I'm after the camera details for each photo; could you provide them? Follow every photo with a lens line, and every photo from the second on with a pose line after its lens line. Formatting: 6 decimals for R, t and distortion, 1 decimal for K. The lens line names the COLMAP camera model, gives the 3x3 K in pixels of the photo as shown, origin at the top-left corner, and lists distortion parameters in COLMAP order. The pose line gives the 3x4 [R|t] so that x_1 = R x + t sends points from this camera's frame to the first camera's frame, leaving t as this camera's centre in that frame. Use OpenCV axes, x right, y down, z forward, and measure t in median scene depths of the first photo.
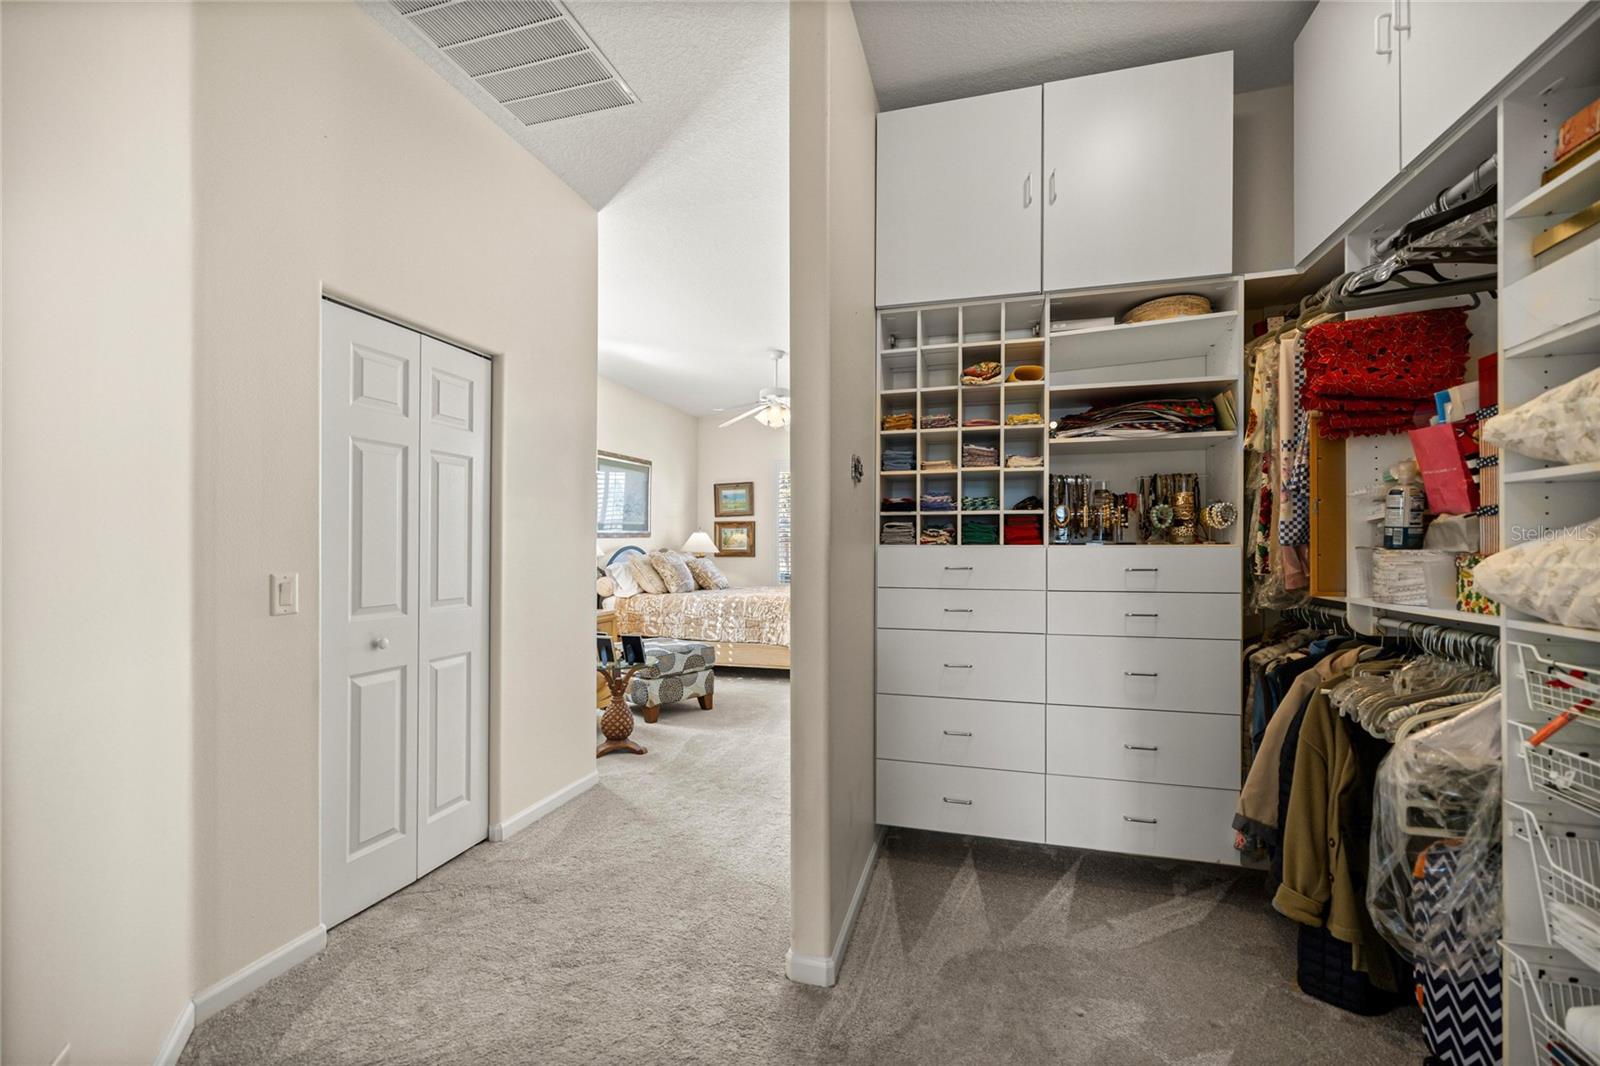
lens RADIAL K [[671.9, 0, 797.3], [0, 671.9, 536.8], [0, 0, 1]] dist [-0.000615, 0.000729]
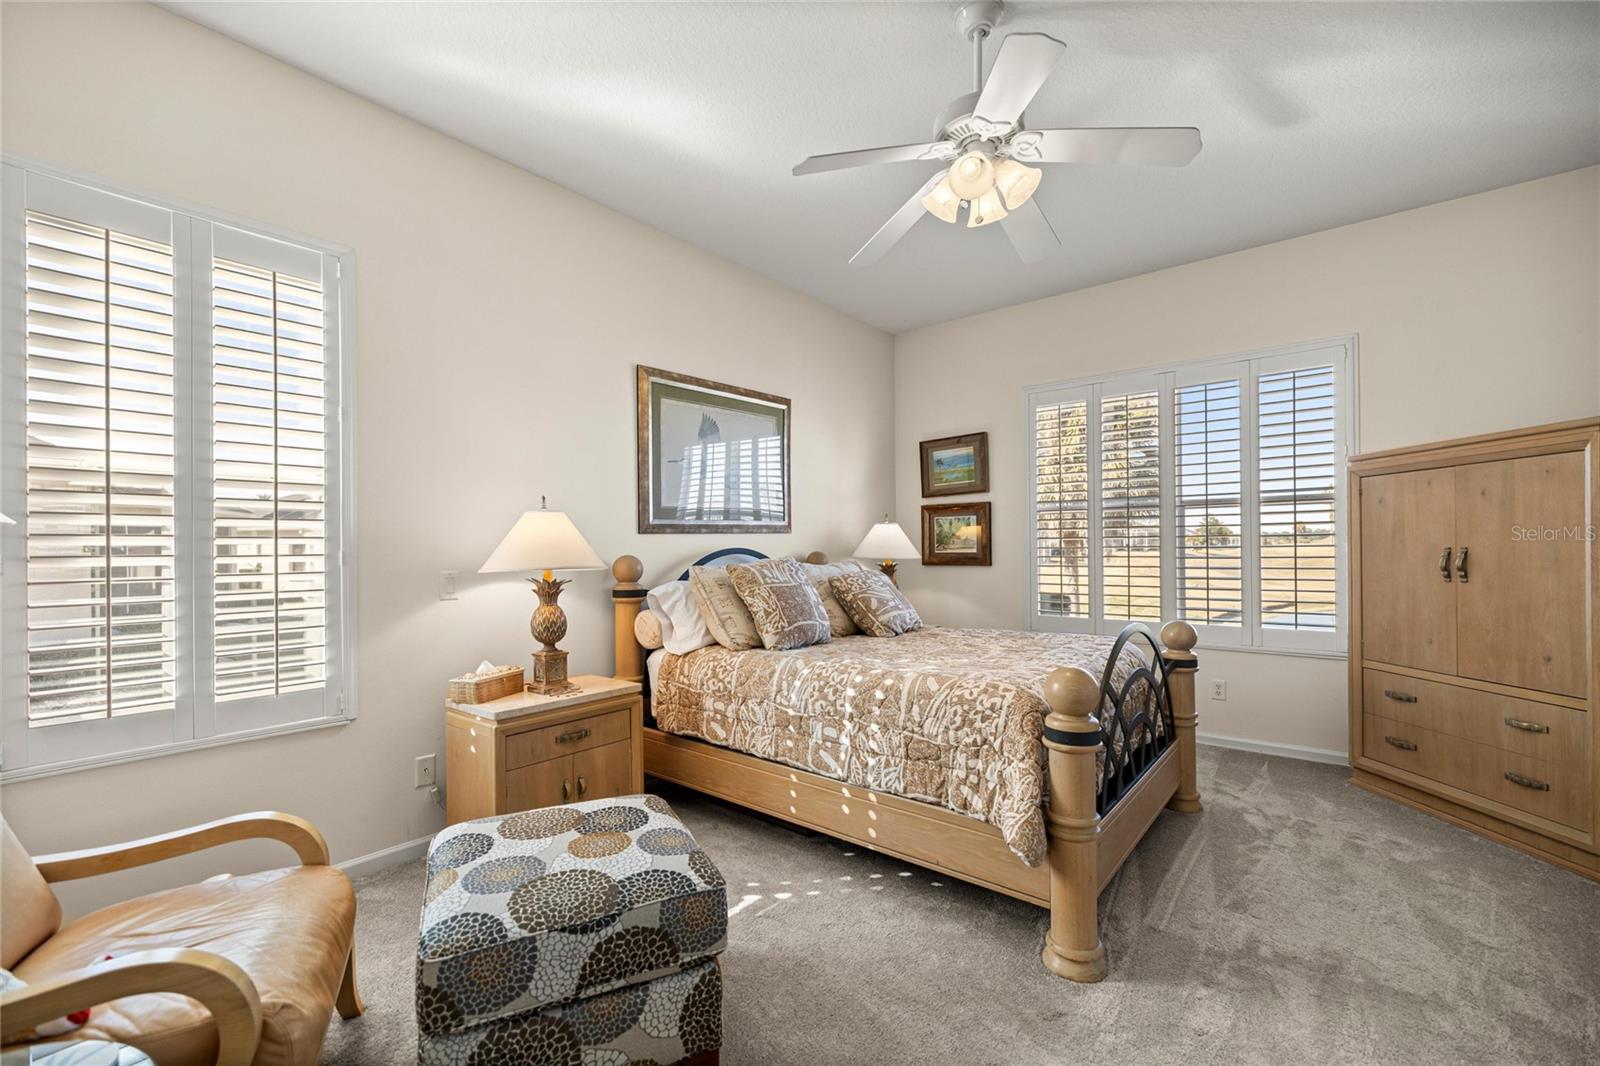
lens RADIAL K [[671.9, 0, 800.7], [0, 671.9, 541.2], [0, 0, 1]] dist [-0.000615, 0.000729]
pose [[0.915865, -0.013064, -0.401274, 0.020260], [0.015039, 0.999885, 0.001771, 0.007822], [0.401204, -0.007657, 0.915957, 0.525005]]
